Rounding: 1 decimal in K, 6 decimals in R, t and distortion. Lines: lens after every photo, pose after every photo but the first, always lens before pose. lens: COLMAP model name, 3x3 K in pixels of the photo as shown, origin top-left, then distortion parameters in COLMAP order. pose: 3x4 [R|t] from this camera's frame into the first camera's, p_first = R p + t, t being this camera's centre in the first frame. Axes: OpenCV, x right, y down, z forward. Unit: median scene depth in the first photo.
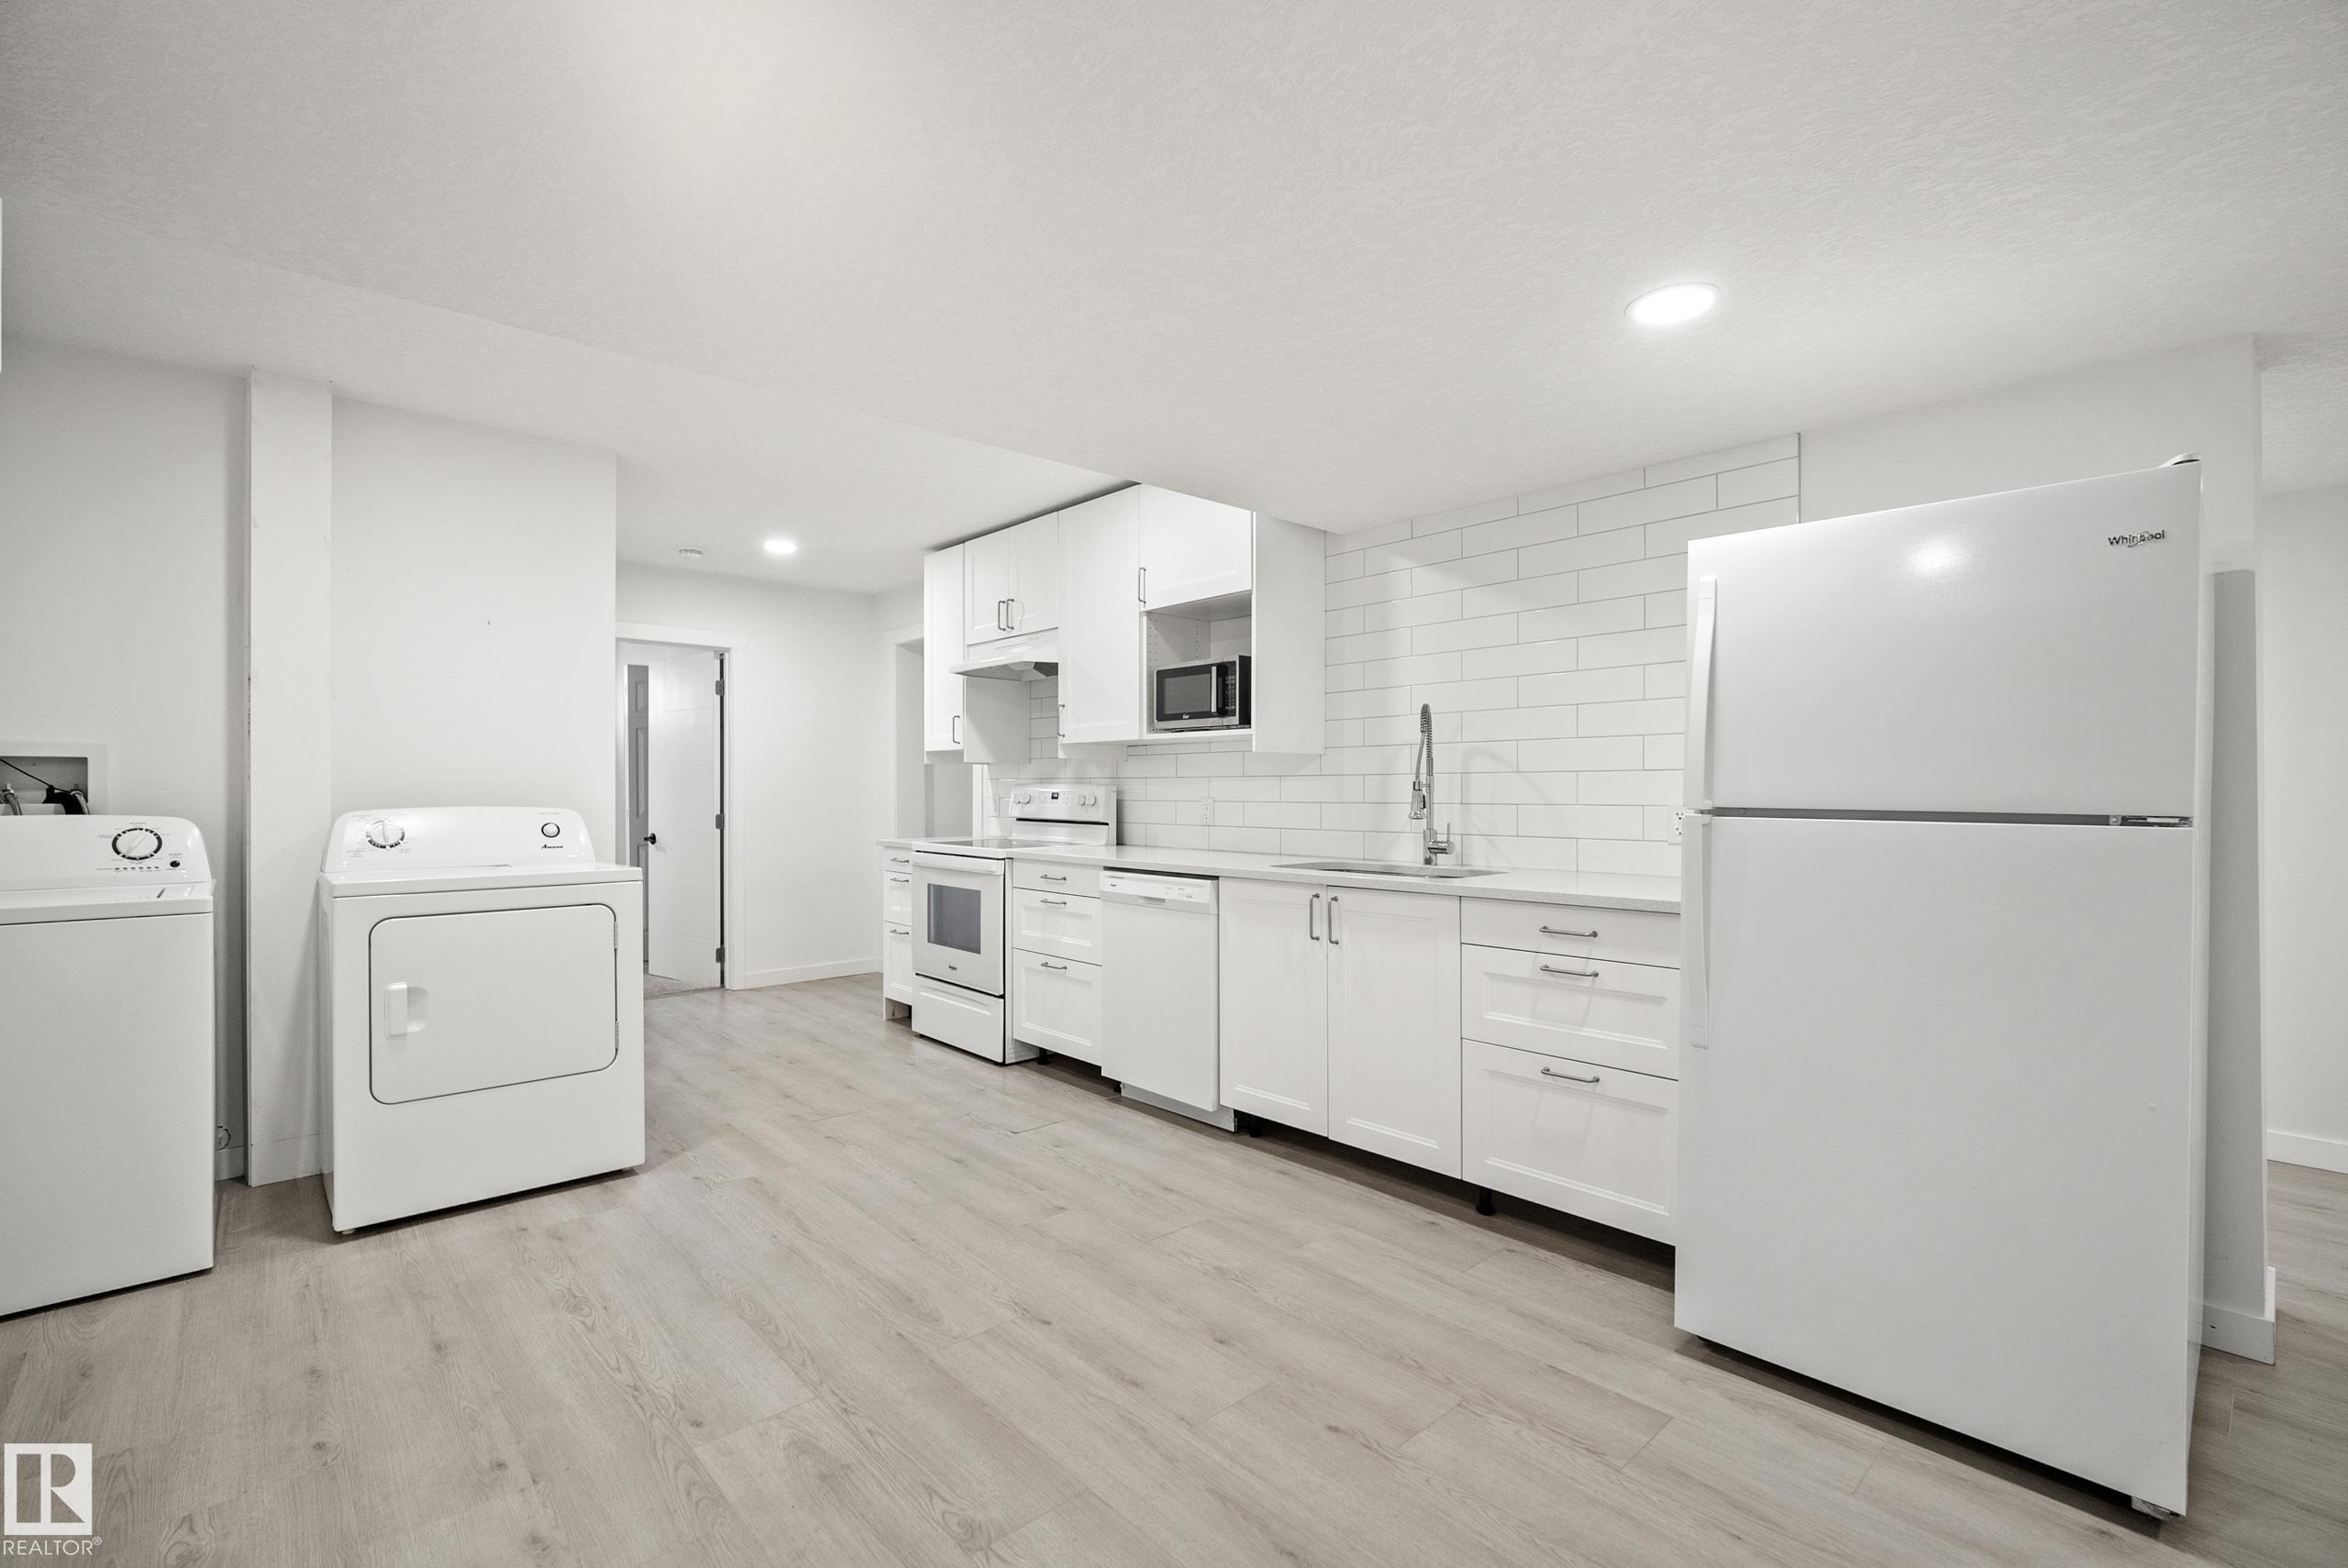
lens RADIAL K [[998.6, 0, 1174.0], [0, 998.6, 784.0], [0, 0, 1]] dist [0.000377, 0.000012]
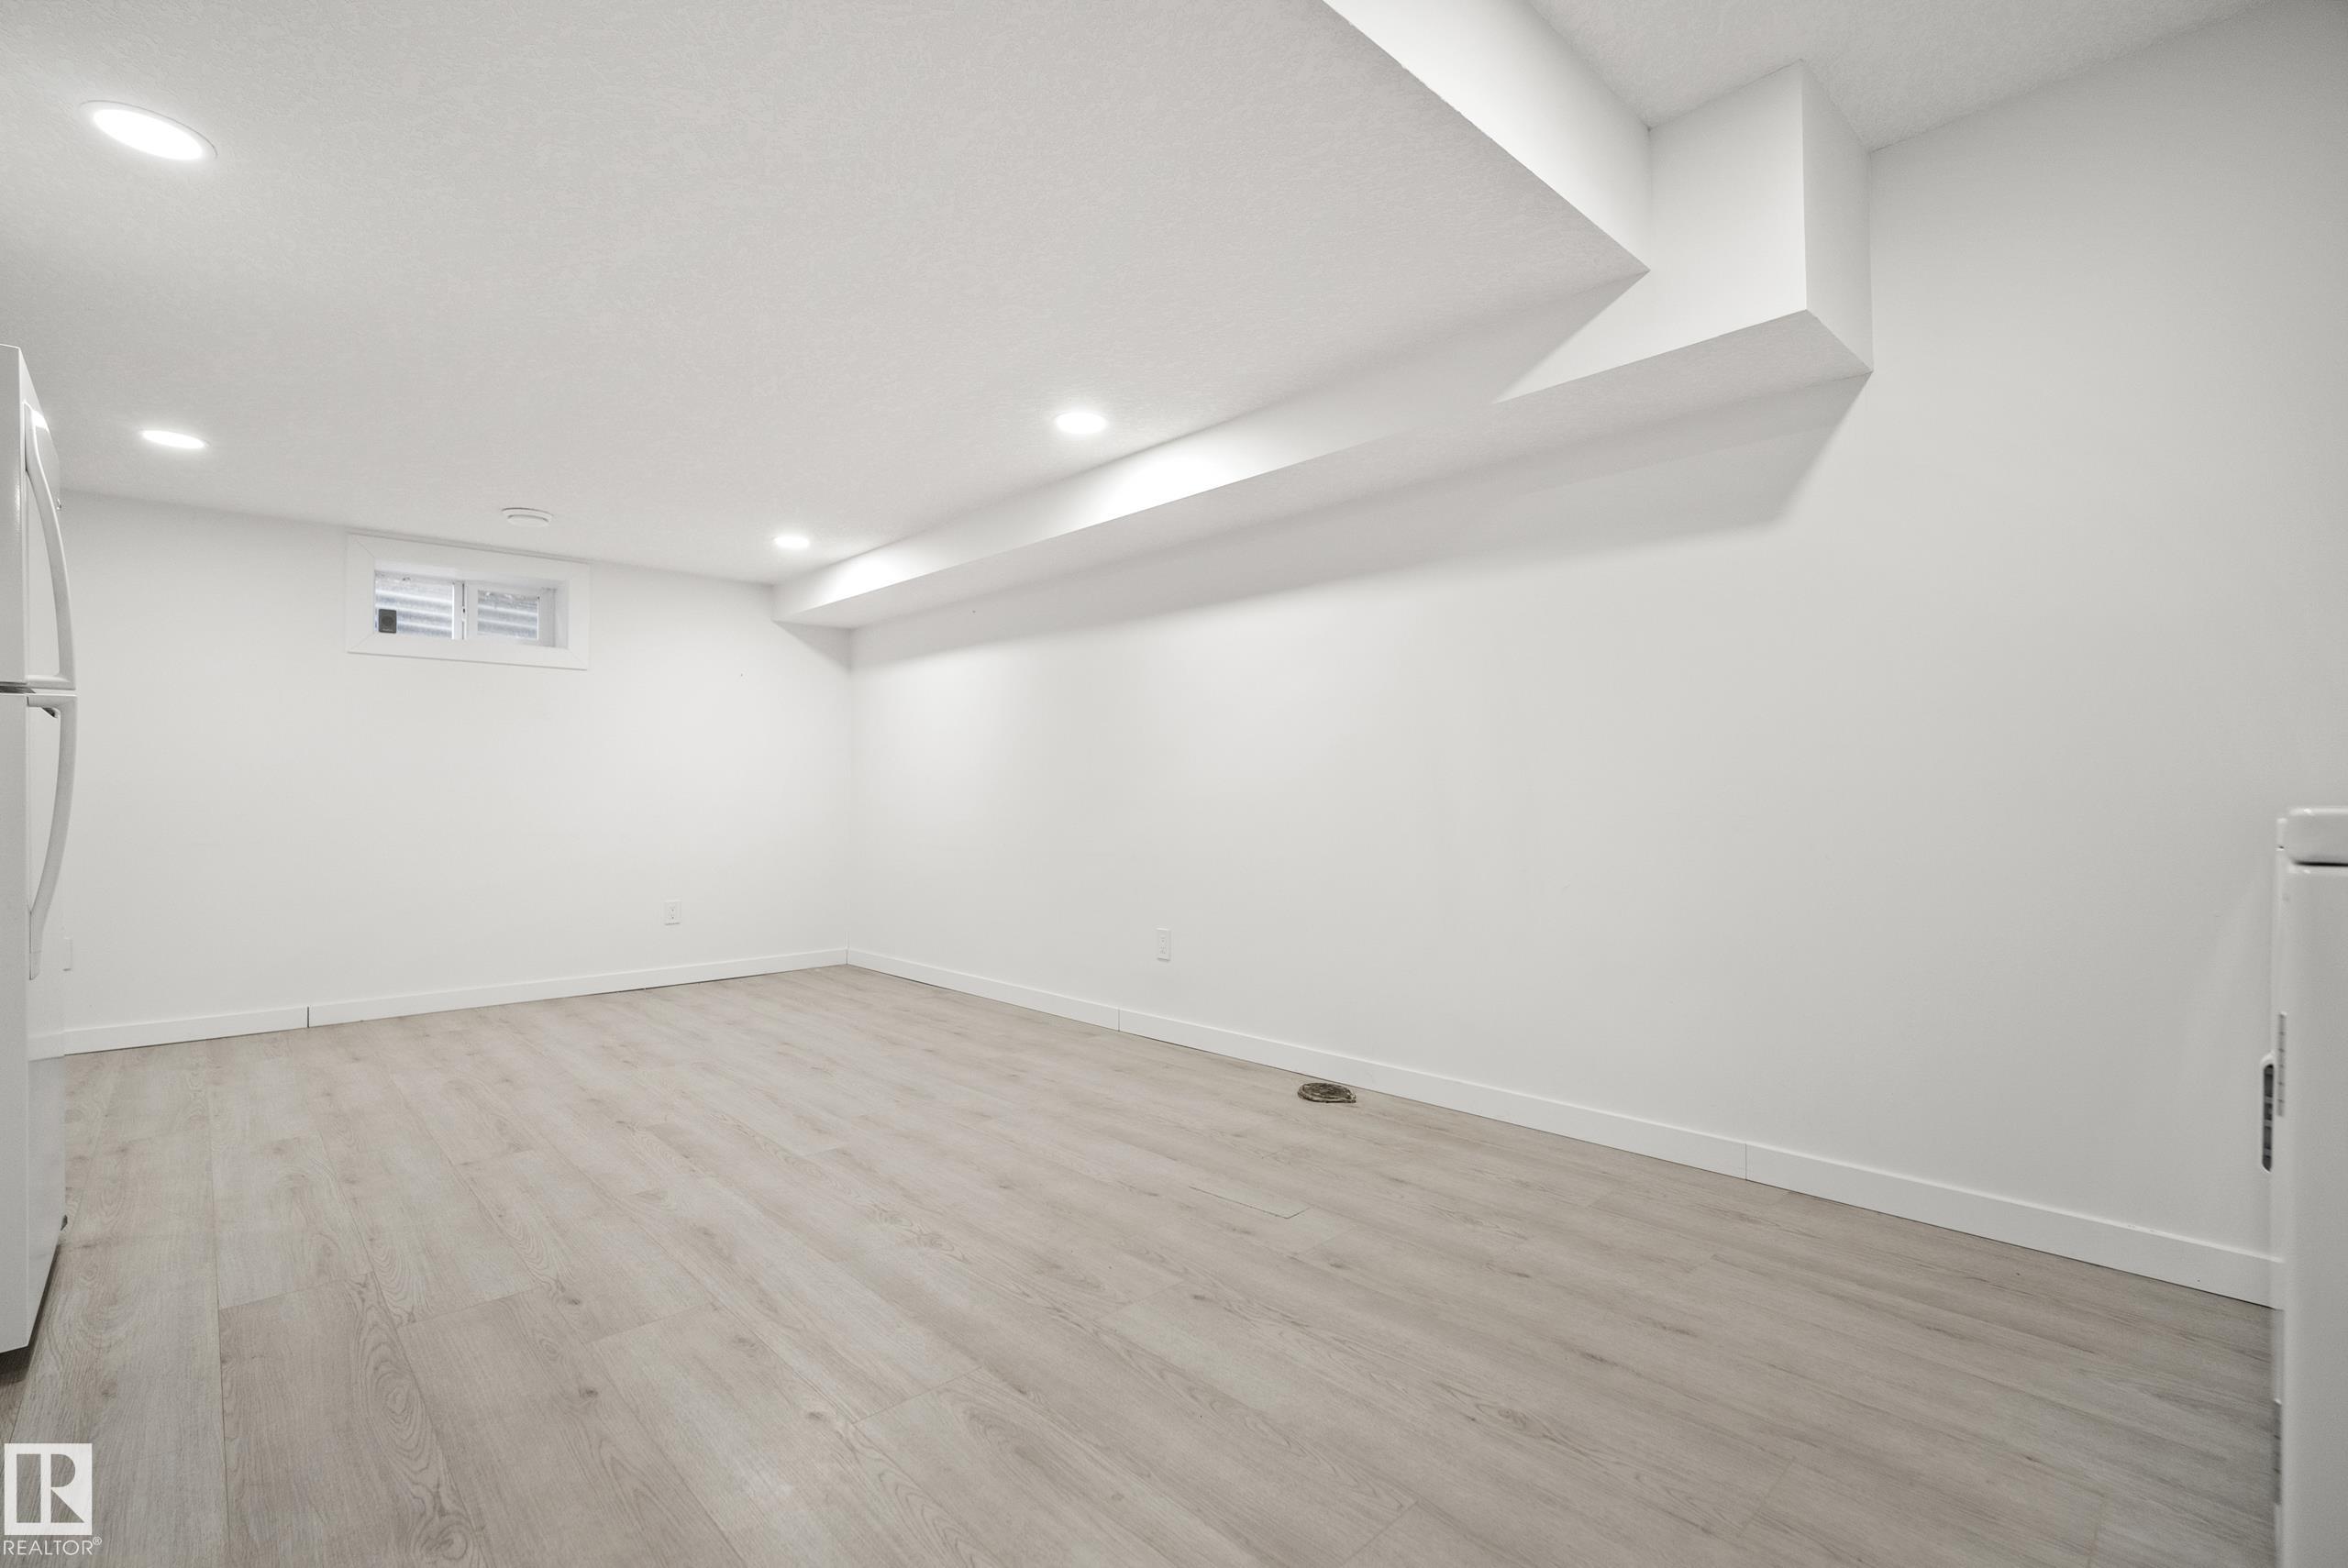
lens RADIAL K [[1060.1, 0, 1178.5], [0, 1060.1, 813.9], [0, 0, 1]] dist [-0.016400, -0.000151]
pose [[-0.999979, -0.001310, -0.006318, -0.422518], [-0.001319, 0.999998, 0.001481, 0.137412], [0.006316, 0.001490, -0.999979, 1.951856]]
